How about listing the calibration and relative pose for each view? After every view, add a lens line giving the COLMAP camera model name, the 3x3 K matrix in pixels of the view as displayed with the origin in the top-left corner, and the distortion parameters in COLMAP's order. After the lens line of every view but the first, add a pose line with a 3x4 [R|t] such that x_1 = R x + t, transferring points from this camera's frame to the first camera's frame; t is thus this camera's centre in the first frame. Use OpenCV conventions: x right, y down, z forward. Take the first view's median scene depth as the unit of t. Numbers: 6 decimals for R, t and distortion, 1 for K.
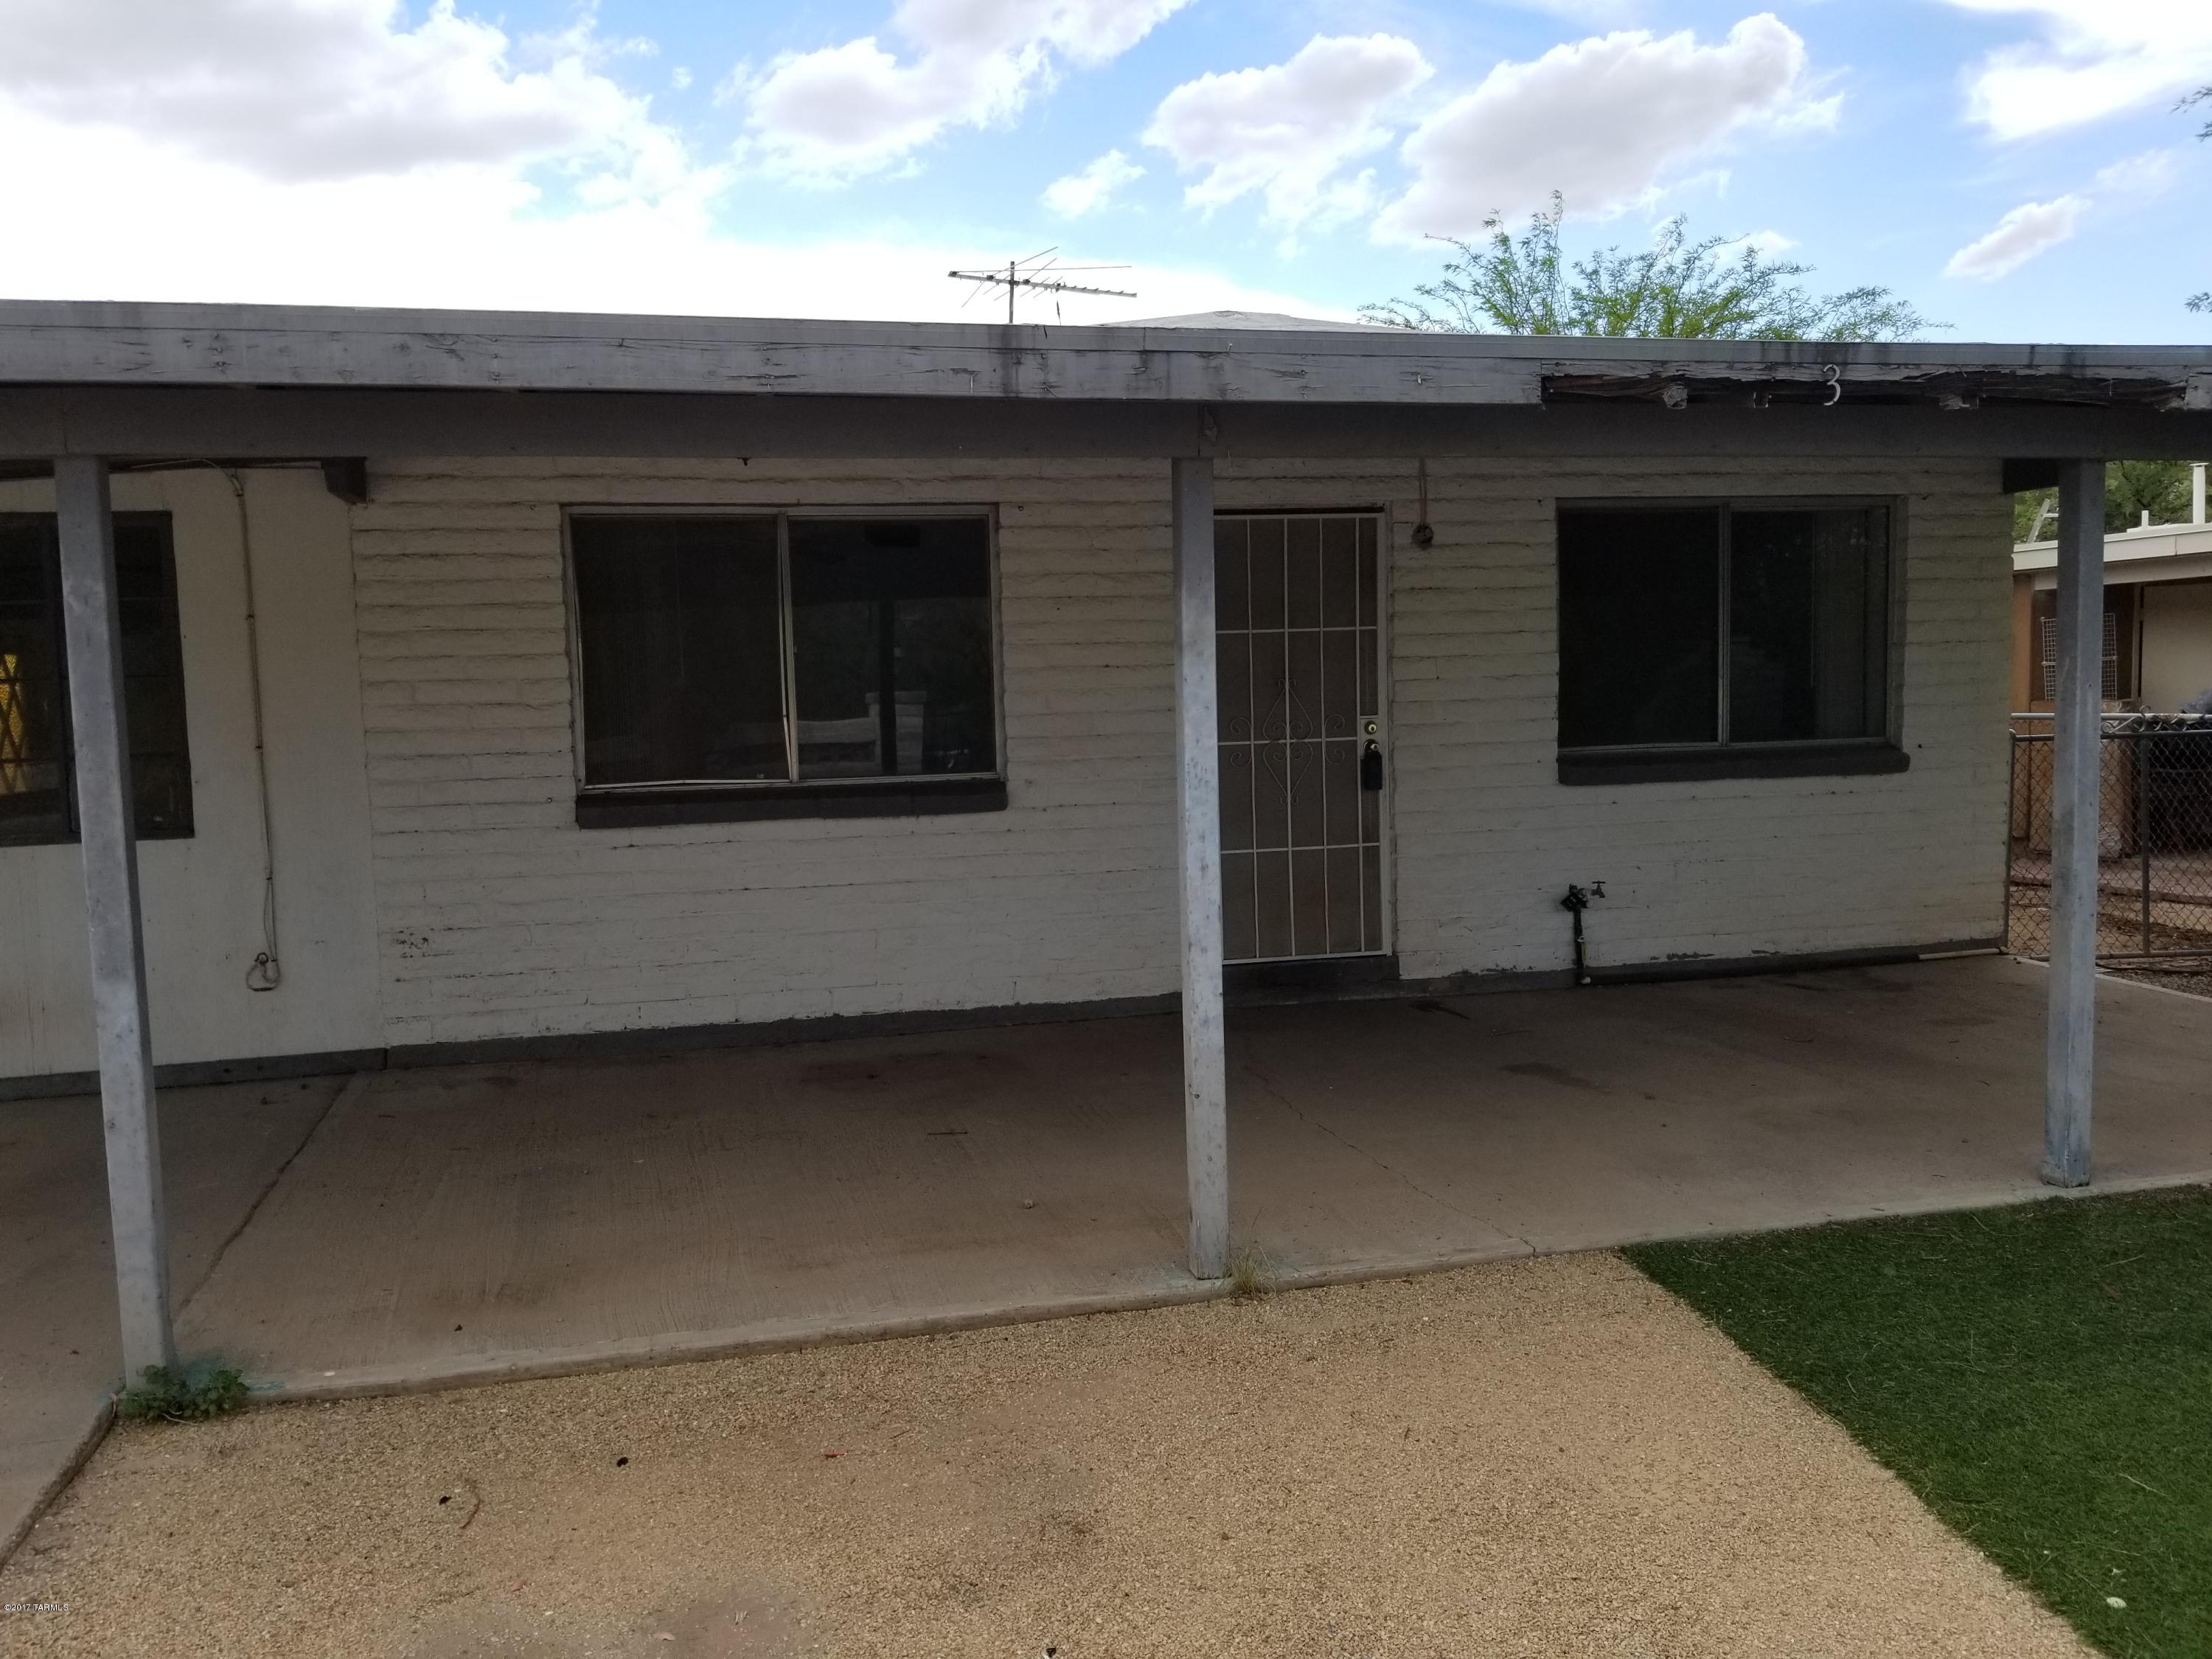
lens RADIAL K [[1719.7, 0, 1096.3], [0, 1719.7, 827.2], [0, 0, 1]] dist [0.074451, -0.132835]
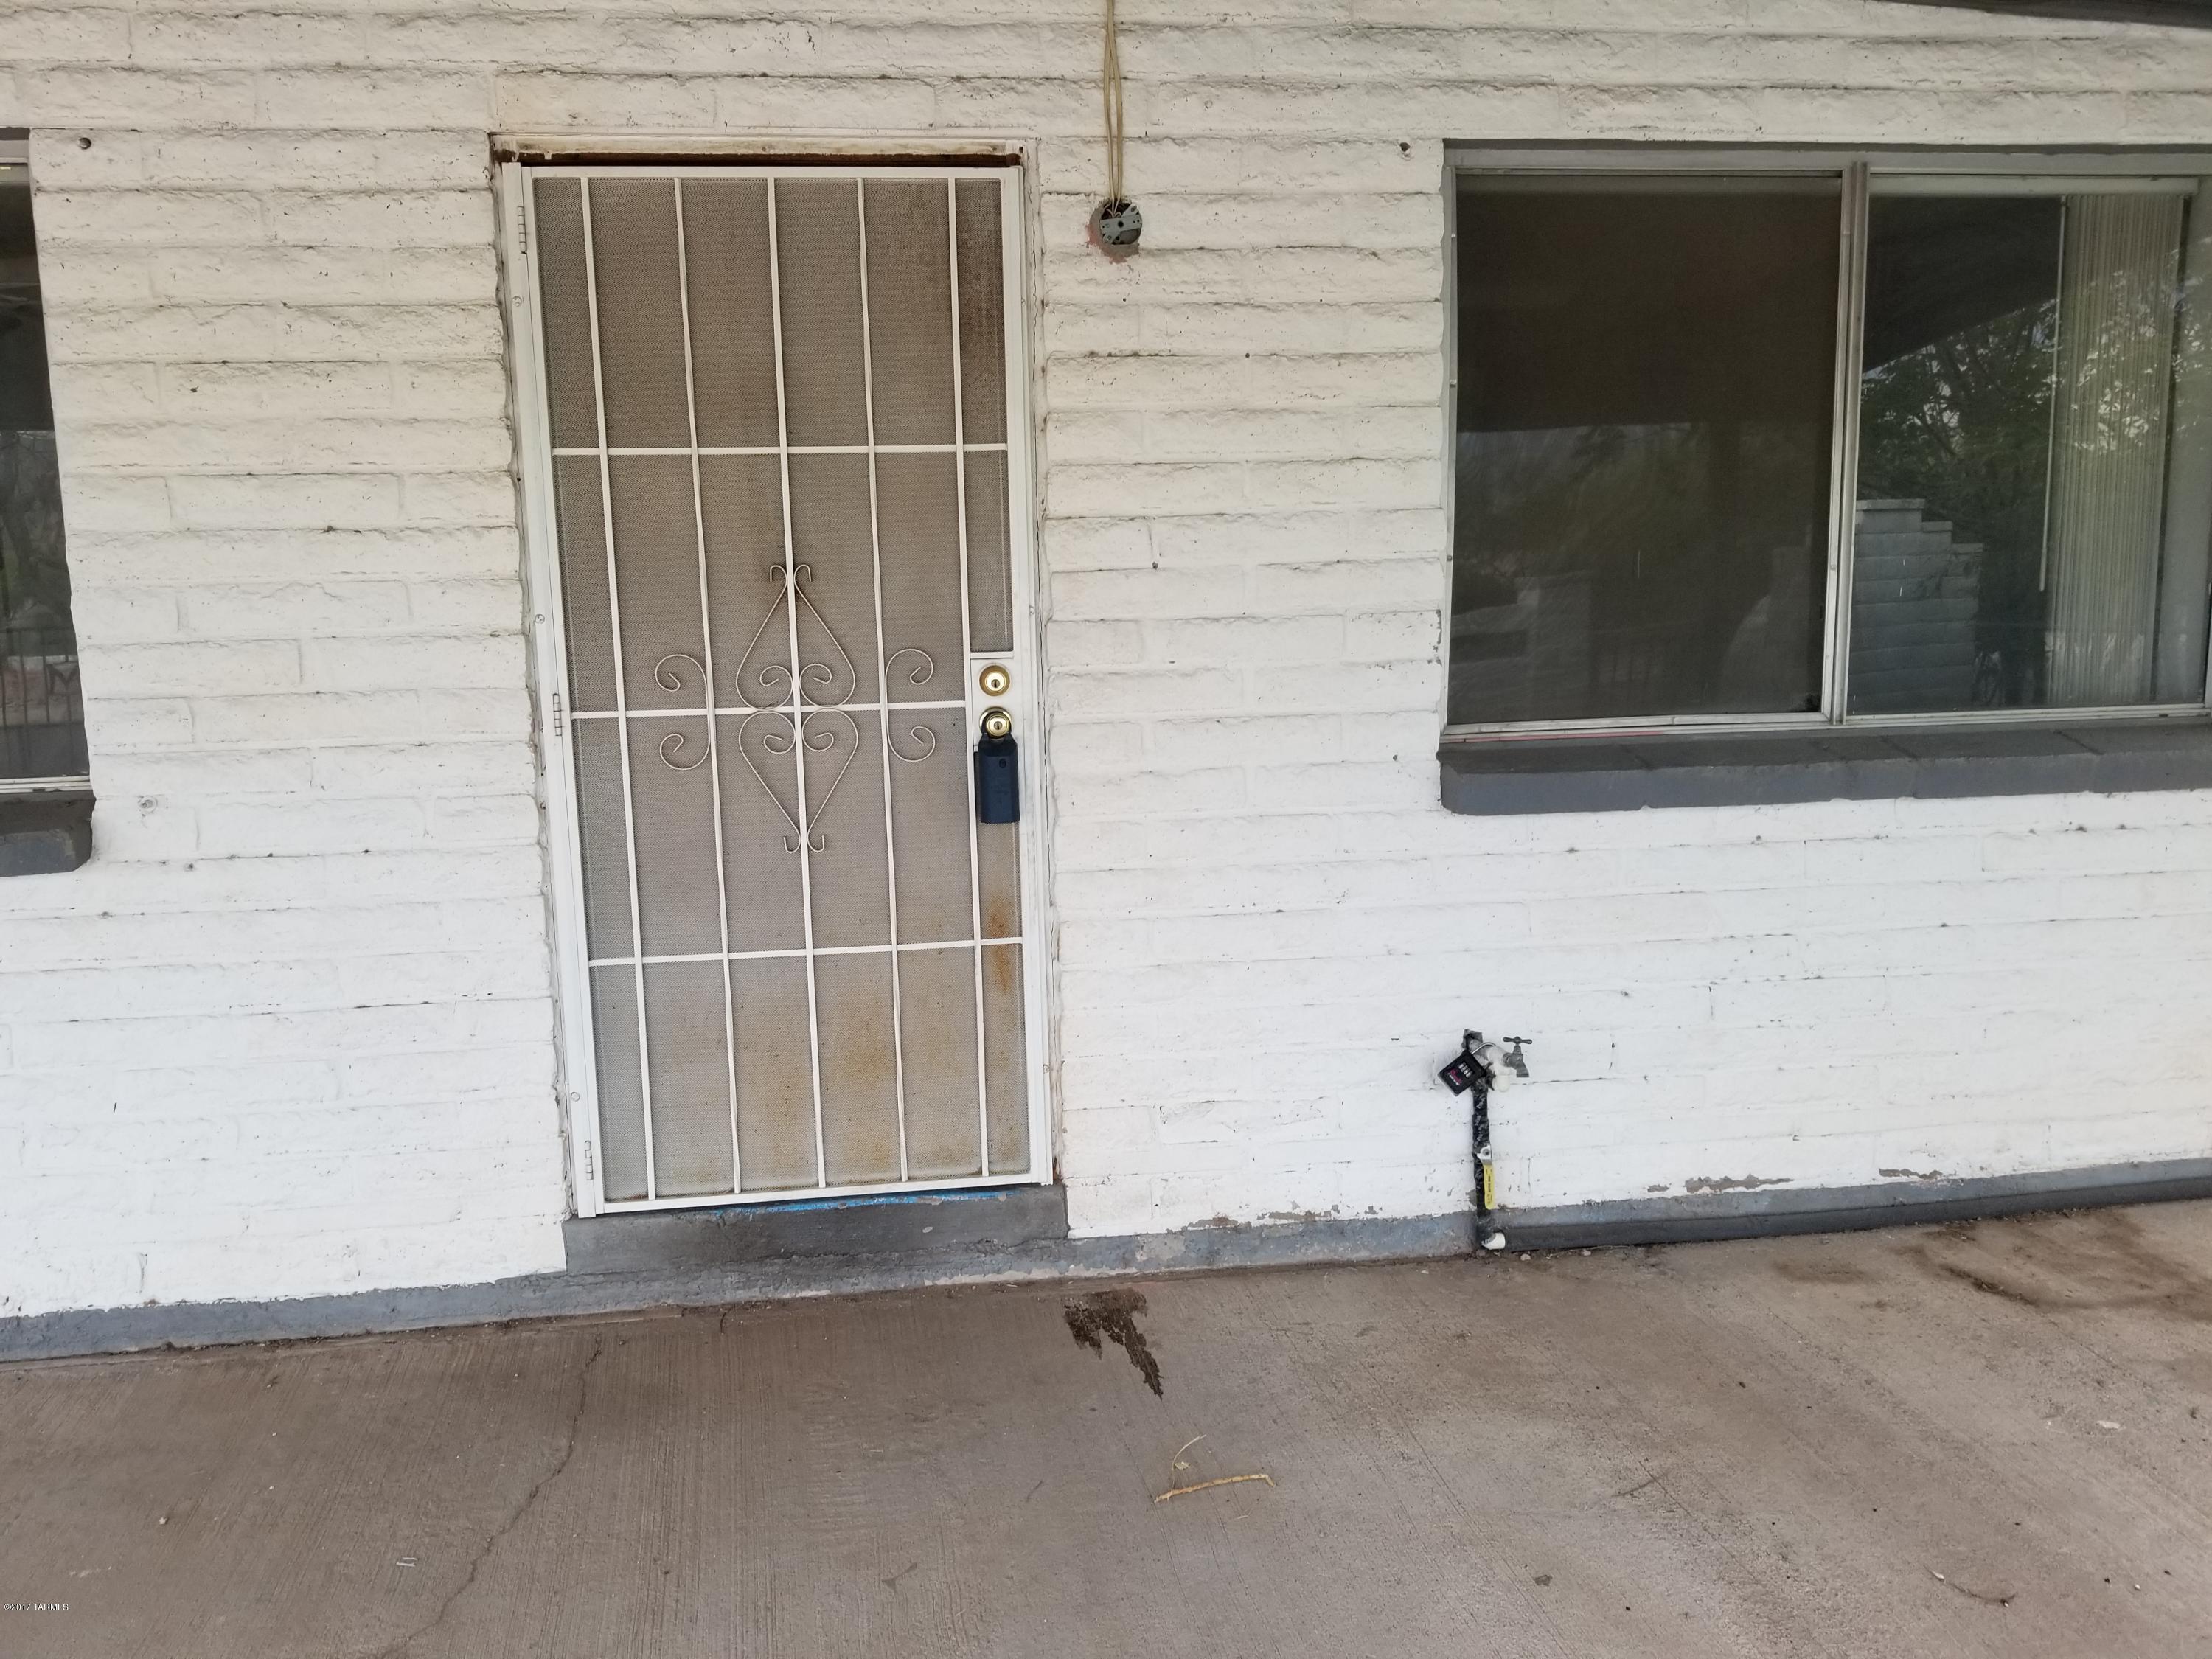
lens RADIAL K [[1719.7, 0, 1096.3], [0, 1719.7, 827.2], [0, 0, 1]] dist [0.074451, -0.132835]
pose [[0.996342, 0.019246, -0.083264, 0.222357], [-0.013755, 0.997724, 0.066019, -0.049751], [0.084345, -0.064632, 0.994338, 0.567064]]
